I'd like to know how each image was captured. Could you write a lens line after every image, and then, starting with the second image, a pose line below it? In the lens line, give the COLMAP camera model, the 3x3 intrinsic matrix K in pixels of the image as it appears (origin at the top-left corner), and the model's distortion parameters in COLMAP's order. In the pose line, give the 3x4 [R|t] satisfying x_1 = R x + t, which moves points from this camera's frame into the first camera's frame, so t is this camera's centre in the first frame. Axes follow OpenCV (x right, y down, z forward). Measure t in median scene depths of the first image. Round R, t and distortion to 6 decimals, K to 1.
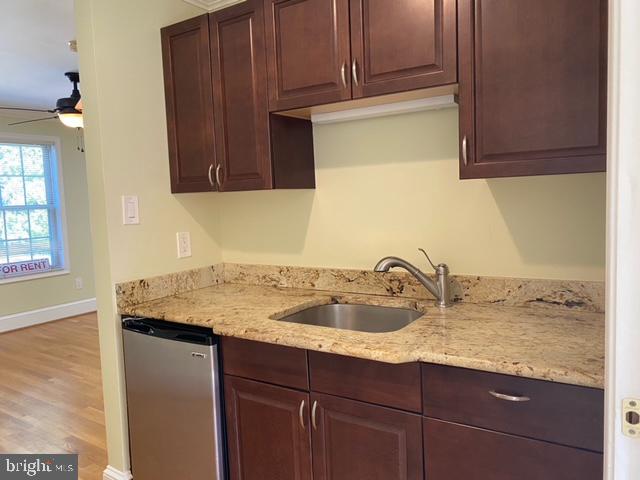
lens RADIAL K [[492.6, 0, 320.2], [0, 492.6, 238.3], [0, 0, 1]] dist [0.046728, -0.056450]
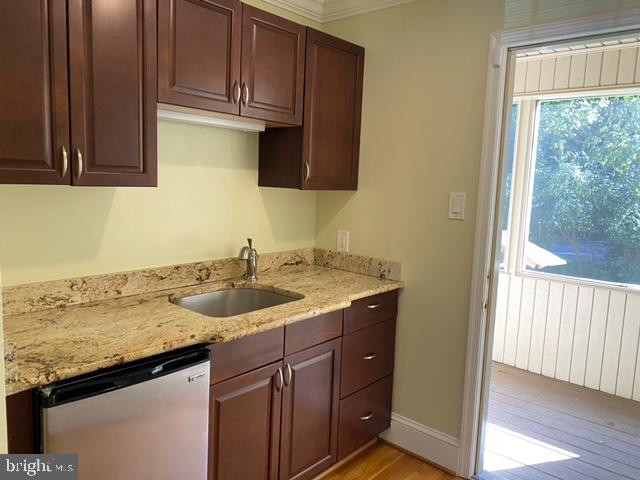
lens RADIAL K [[492.6, 0, 319.7], [0, 492.6, 238.0], [0, 0, 1]] dist [0.046728, -0.056450]
pose [[0.141274, -0.074126, 0.987191, -1.011295], [0.047003, 0.996570, 0.068104, -0.055613], [-0.988854, 0.036780, 0.144274, 0.621083]]
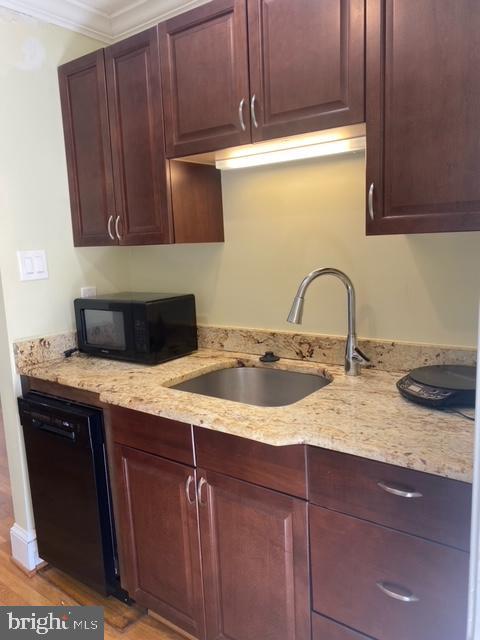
lens RADIAL K [[492.6, 0, 240.8], [0, 492.6, 318.1], [0, 0, 1]] dist [0.046728, -0.056450]
pose [[0.997373, 0.008643, -0.071914, 0.107057], [-0.003392, 0.997340, 0.072816, -0.030992], [0.072352, -0.072381, 0.994749, 0.087439]]
